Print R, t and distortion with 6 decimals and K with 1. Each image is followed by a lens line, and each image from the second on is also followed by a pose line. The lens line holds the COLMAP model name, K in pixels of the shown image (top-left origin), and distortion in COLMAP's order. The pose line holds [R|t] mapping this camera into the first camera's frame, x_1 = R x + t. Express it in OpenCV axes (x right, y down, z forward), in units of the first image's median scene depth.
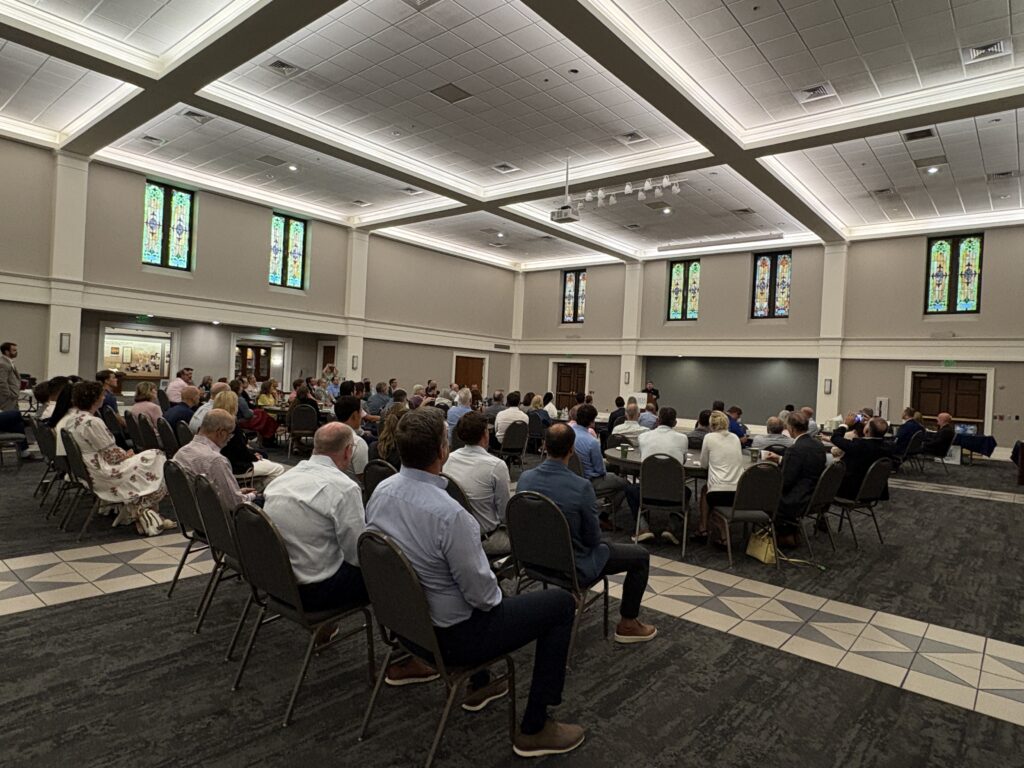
lens RADIAL K [[616.7, 0, 504.7], [0, 616.7, 383.7], [0, 0, 1]] dist [-0.001445, 0.003888]
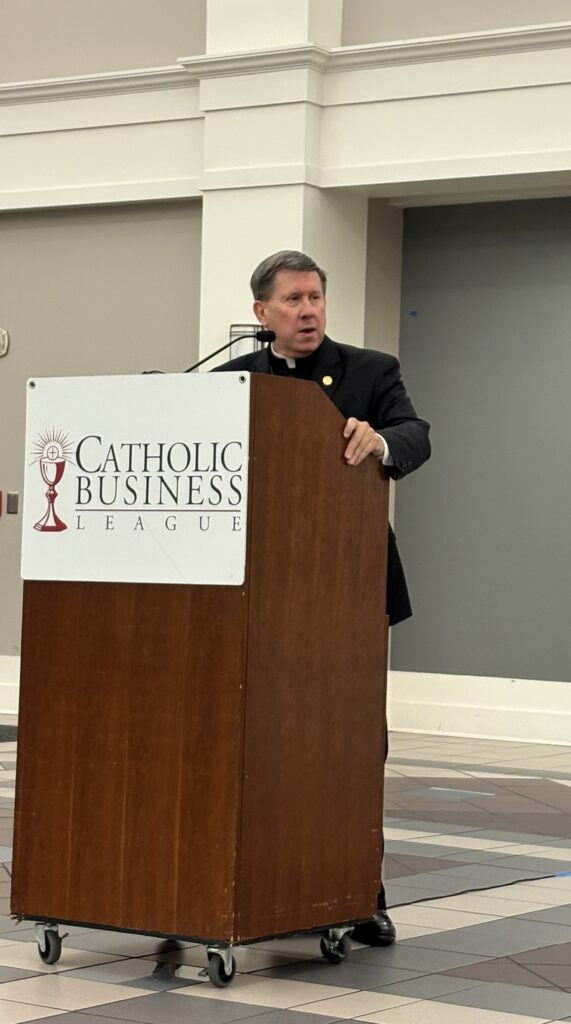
lens RADIAL K [[2476.9, 0, 282.8], [0, 2476.9, 488.8], [0, 0, 1]] dist [0.577692, 0.000000]
pose [[0.992997, -0.030635, 0.114098, 0.179997], [0.034418, 0.998916, -0.031340, 0.036357], [-0.113014, 0.035048, 0.992975, 0.612725]]
